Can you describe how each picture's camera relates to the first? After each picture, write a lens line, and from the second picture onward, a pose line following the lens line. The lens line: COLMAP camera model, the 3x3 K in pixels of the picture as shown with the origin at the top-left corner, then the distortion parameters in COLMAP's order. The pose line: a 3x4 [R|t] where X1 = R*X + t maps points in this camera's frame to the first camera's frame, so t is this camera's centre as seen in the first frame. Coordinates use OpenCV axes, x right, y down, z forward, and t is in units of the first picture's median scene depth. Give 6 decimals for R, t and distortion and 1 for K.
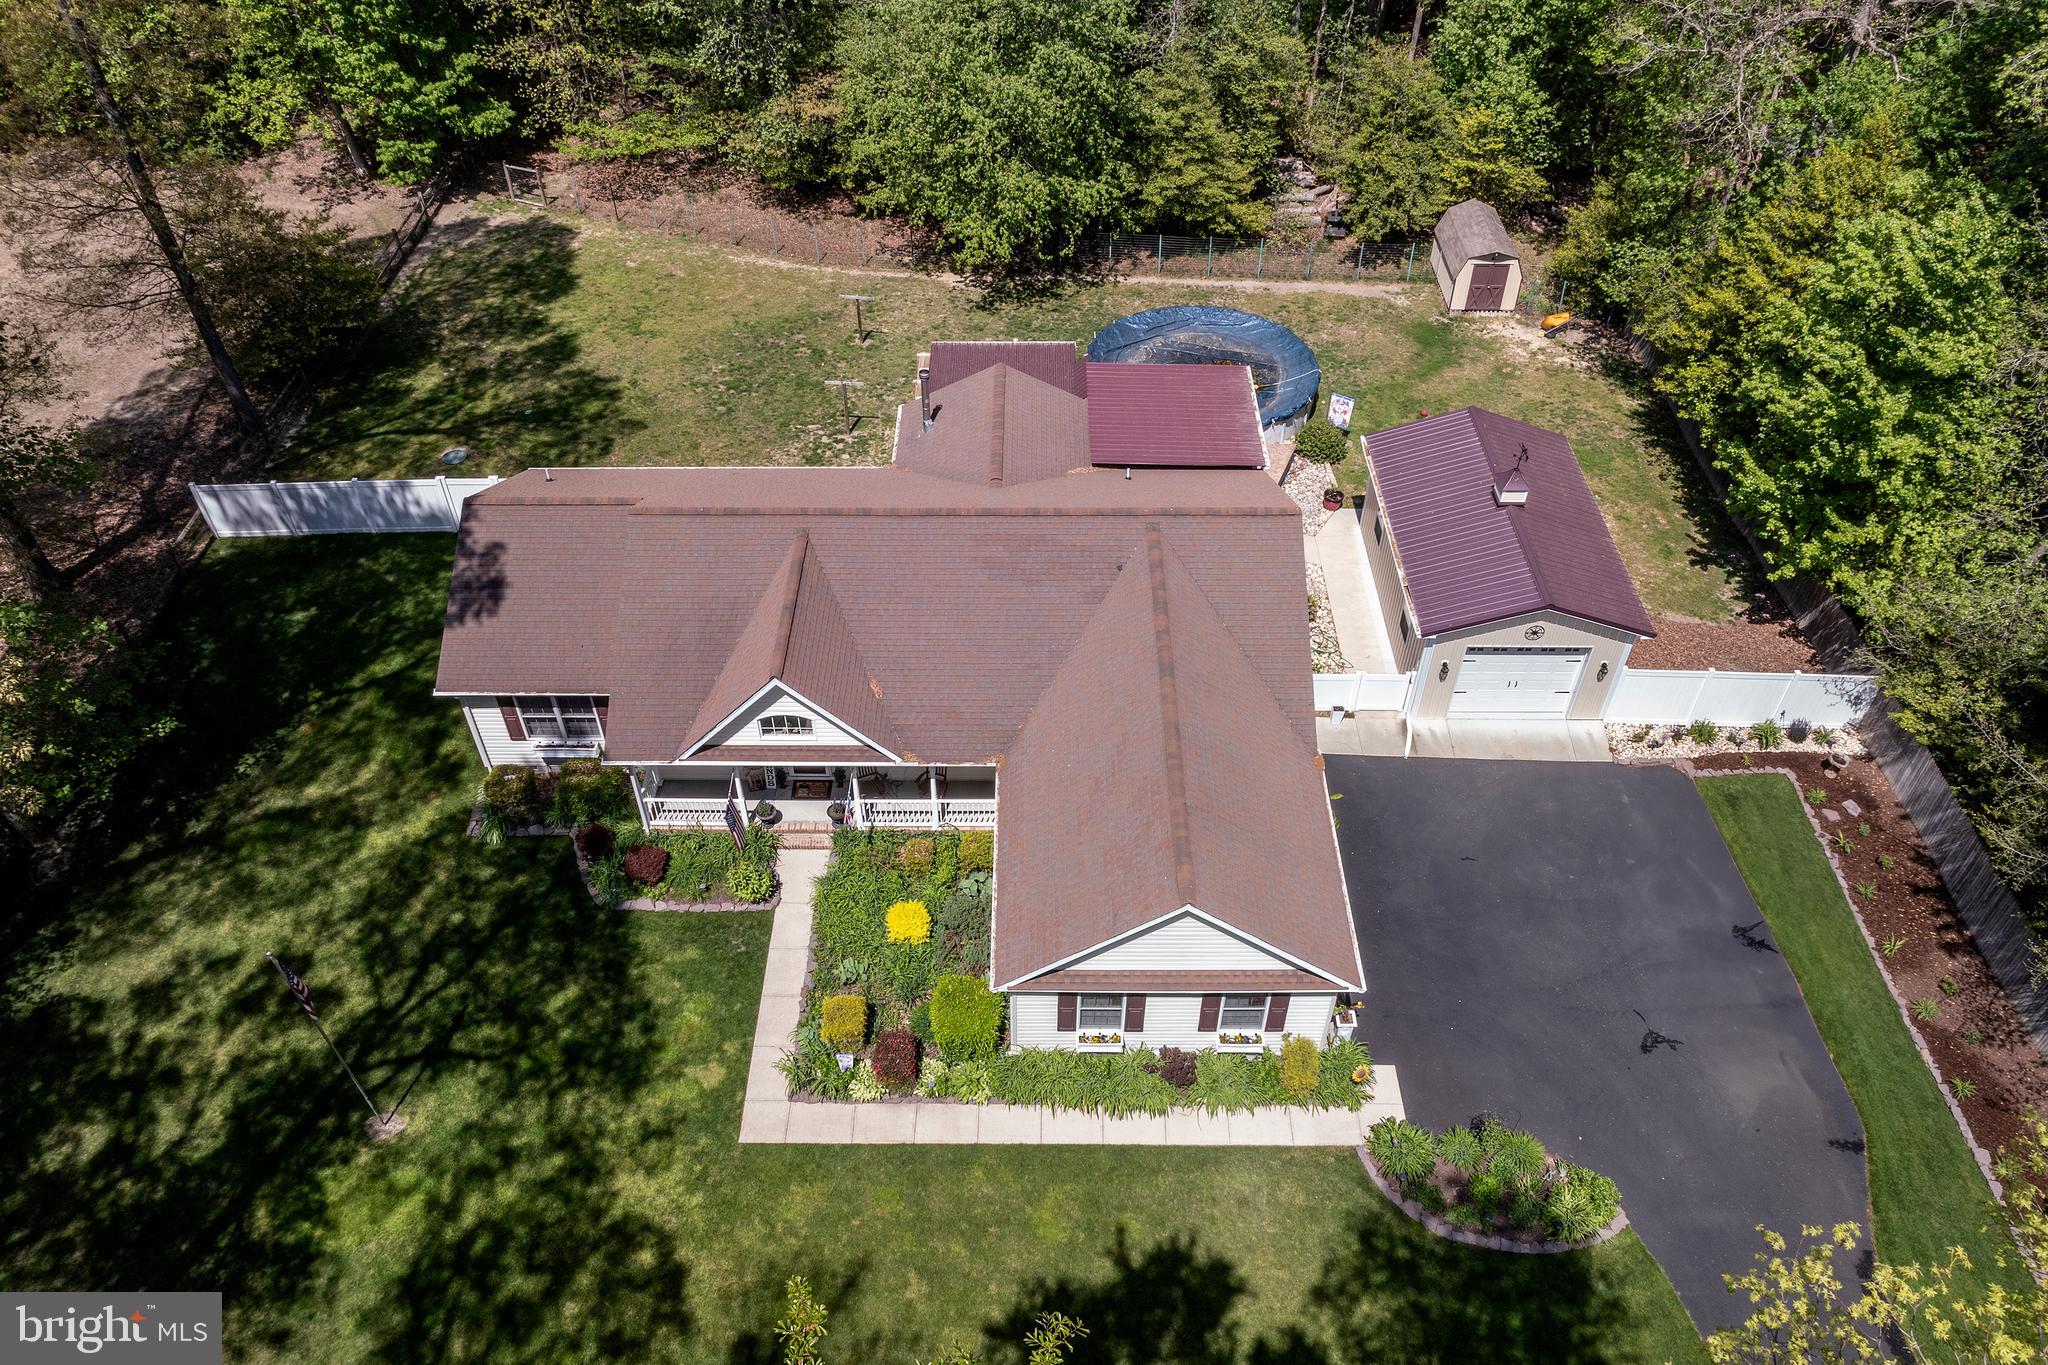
lens RADIAL K [[1508.9, 0, 1025.4], [0, 1508.9, 701.2], [0, 0, 1]] dist [-0.020852, -0.025888]
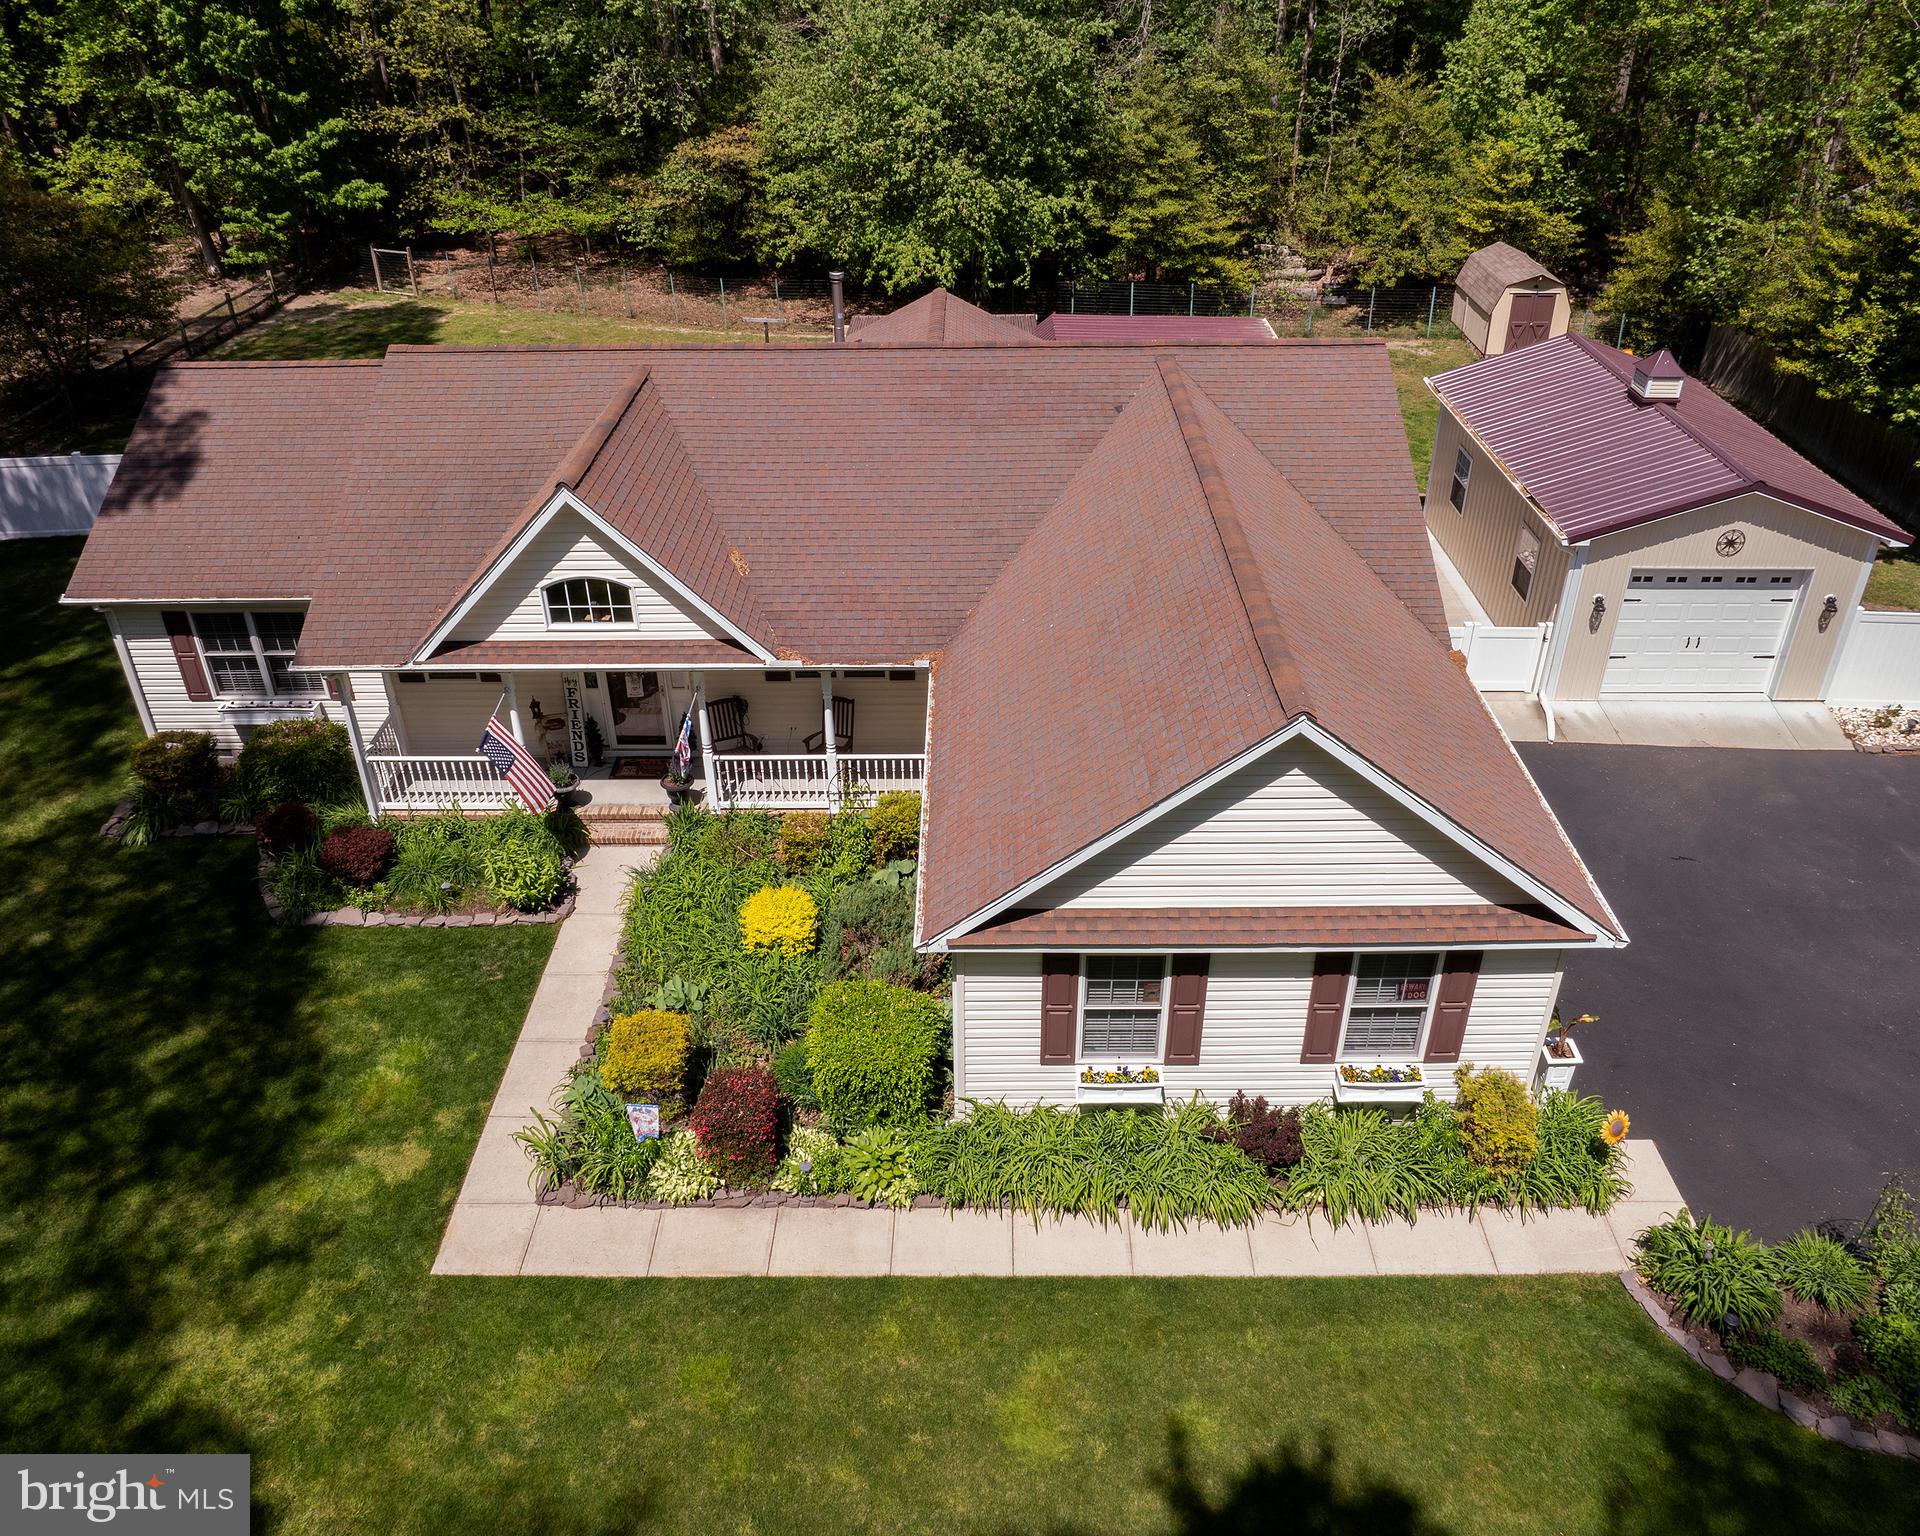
lens RADIAL K [[1449.4, 0, 974.2], [0, 1449.4, 779.4], [0, 0, 1]] dist [-0.052310, 0.025745]
pose [[0.999983, -0.005074, 0.002876, -0.003072], [0.005583, 0.975422, -0.220276, 0.208843], [-0.001687, 0.220288, 0.975433, 0.423414]]
